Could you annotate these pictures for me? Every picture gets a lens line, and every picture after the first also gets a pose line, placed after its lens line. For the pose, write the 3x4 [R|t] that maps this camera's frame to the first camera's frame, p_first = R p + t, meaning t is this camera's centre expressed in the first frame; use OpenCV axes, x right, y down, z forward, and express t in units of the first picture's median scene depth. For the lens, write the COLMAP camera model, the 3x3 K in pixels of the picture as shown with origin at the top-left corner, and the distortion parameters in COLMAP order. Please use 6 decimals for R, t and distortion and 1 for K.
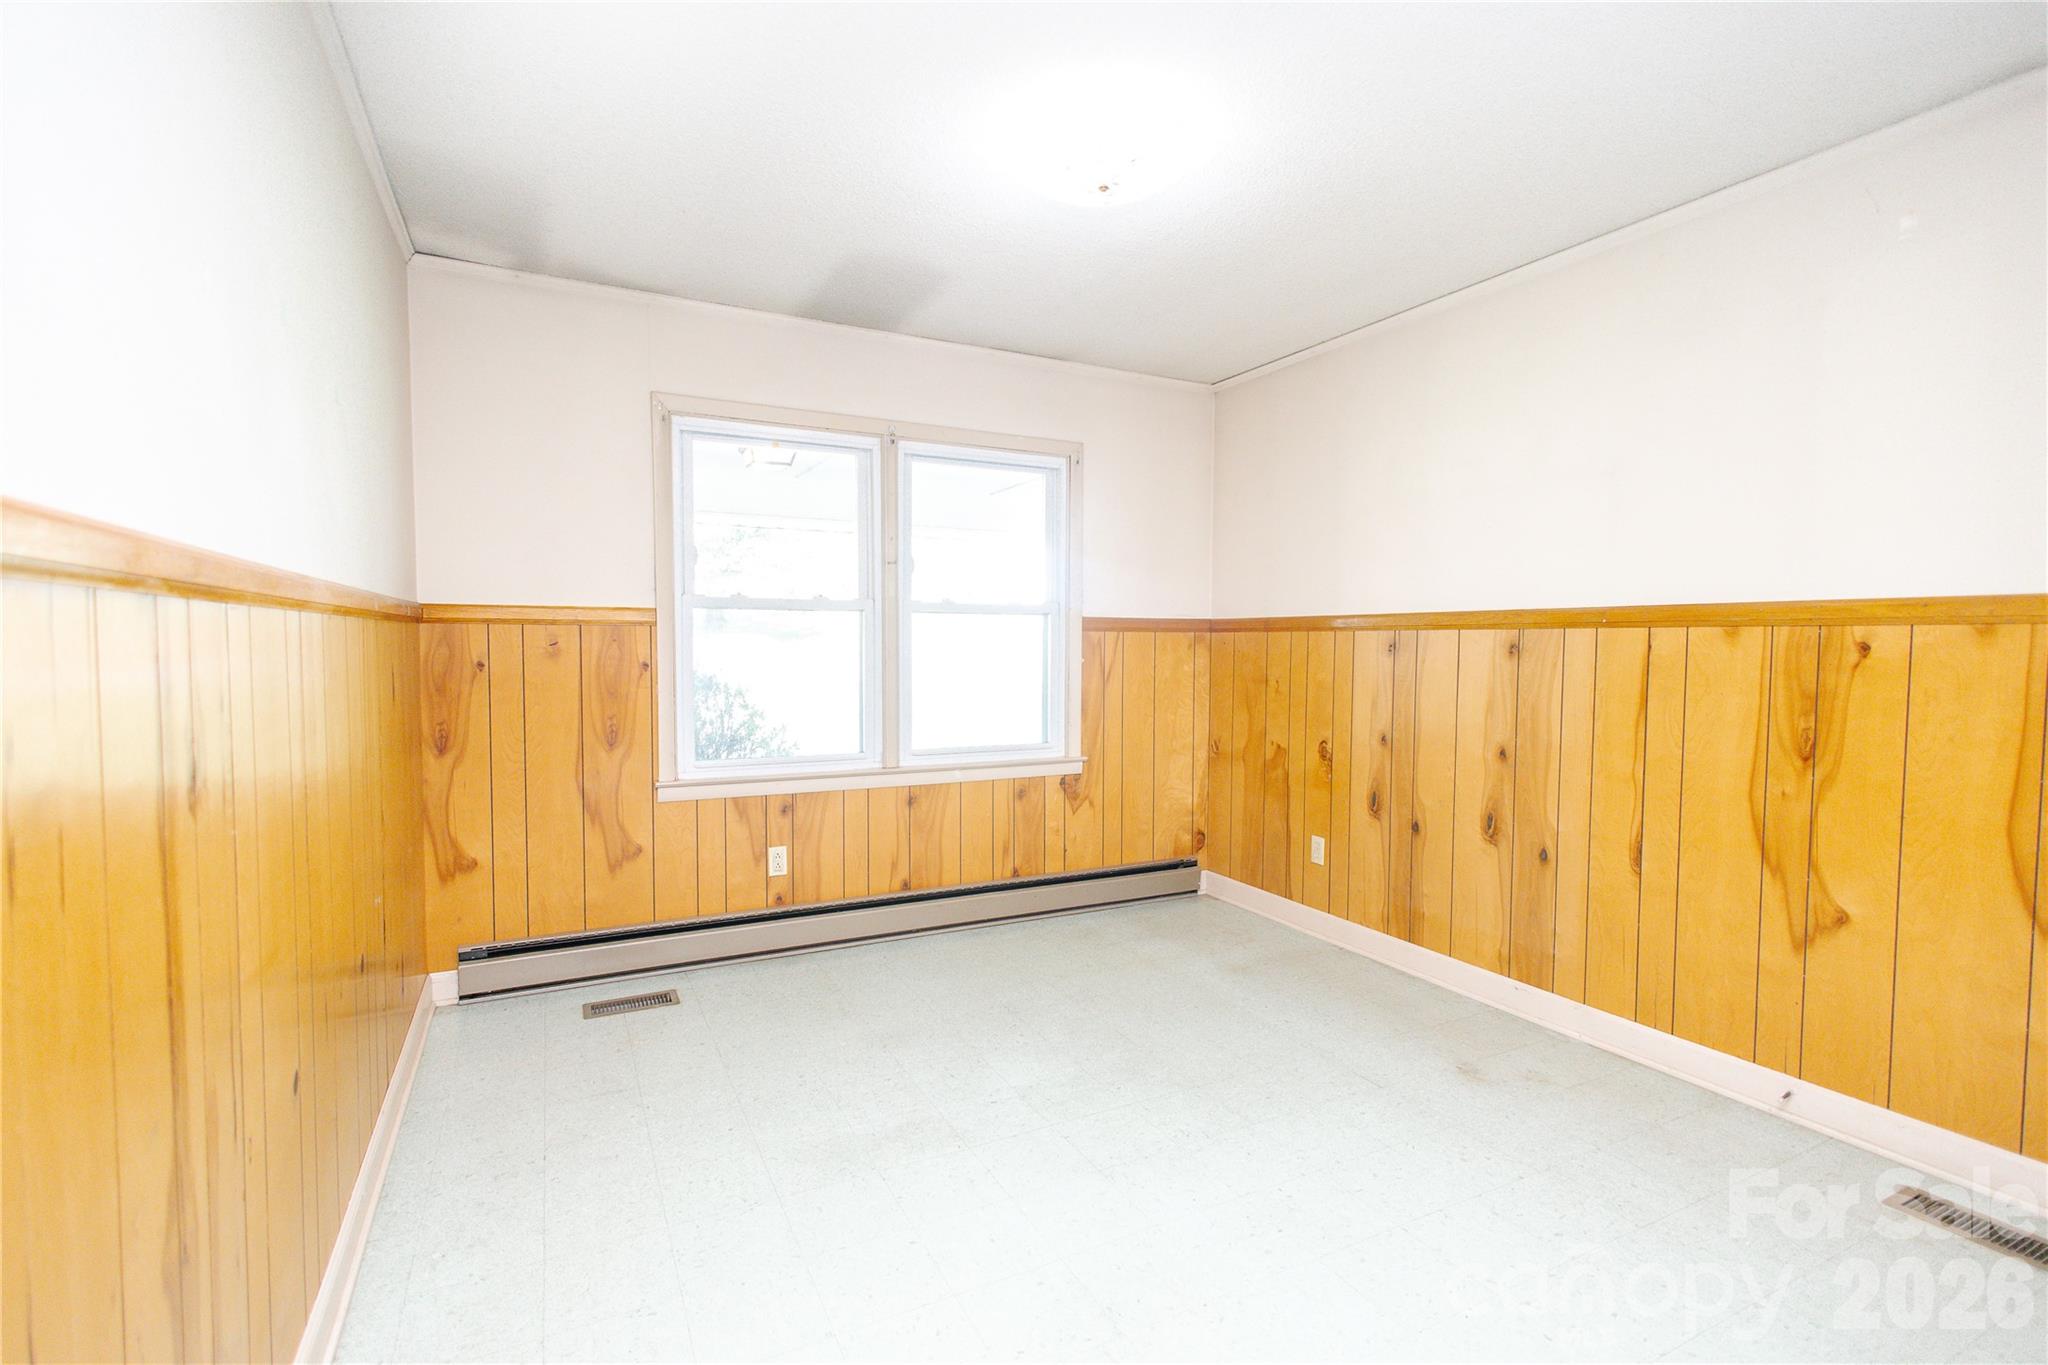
lens RADIAL K [[926.1, 0, 1024.3], [0, 926.1, 685.9], [0, 0, 1]] dist [0.015137, -0.000047]
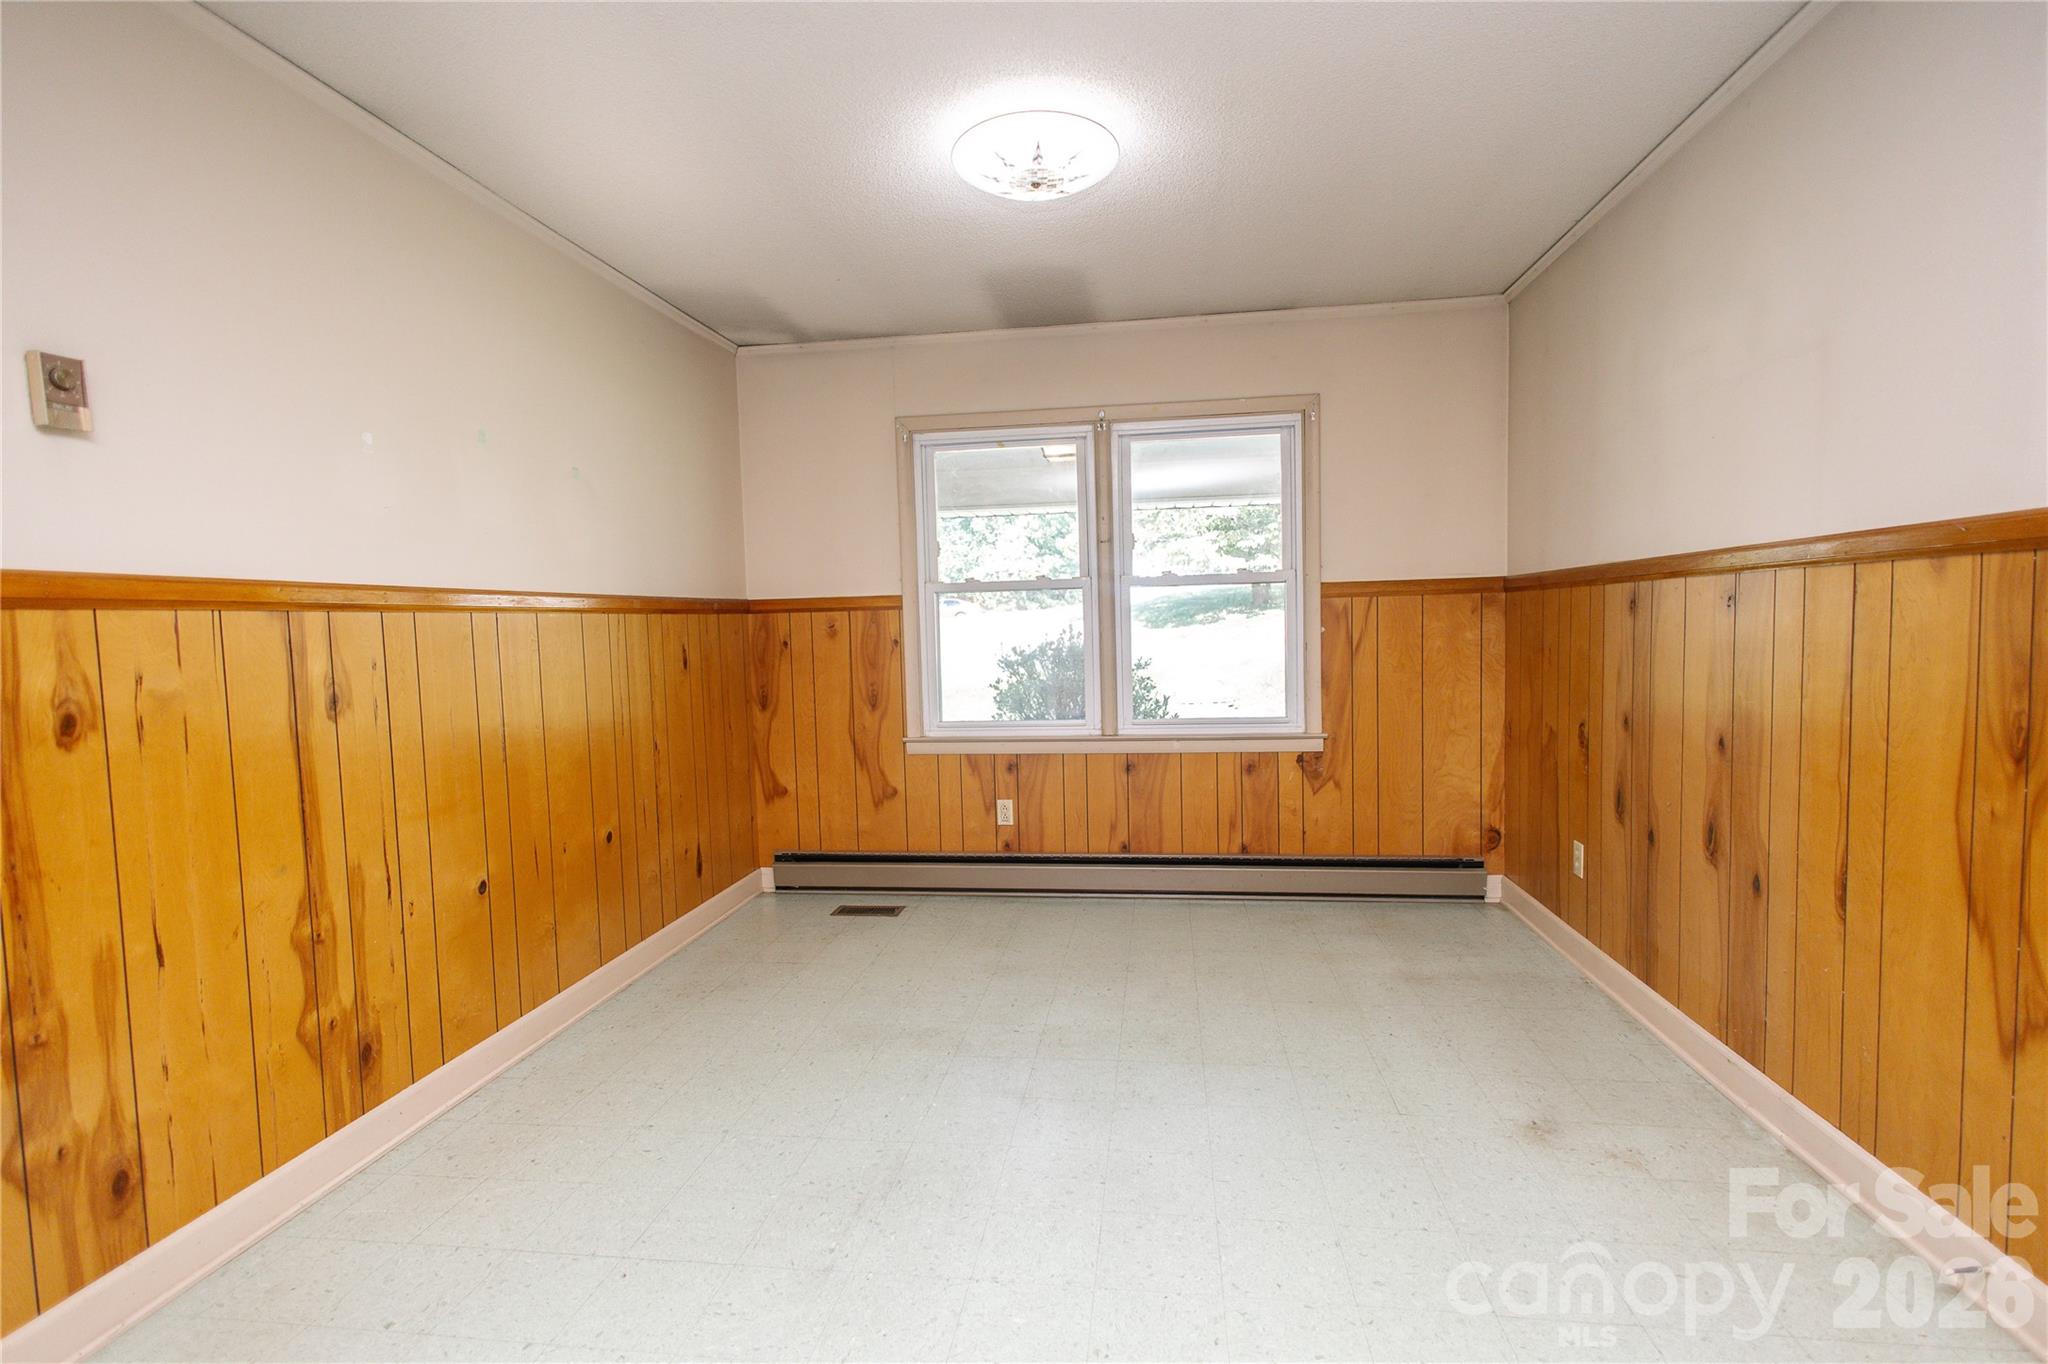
lens RADIAL K [[959.1, 0, 1025.2], [0, 959.1, 682.5], [0, 0, 1]] dist [0.015177, -0.001057]
pose [[0.824214, 0.008361, -0.566217, 0.412799], [0.003725, 0.999789, 0.020185, 0.005836], [0.566267, -0.018746, 0.824009, 0.045363]]
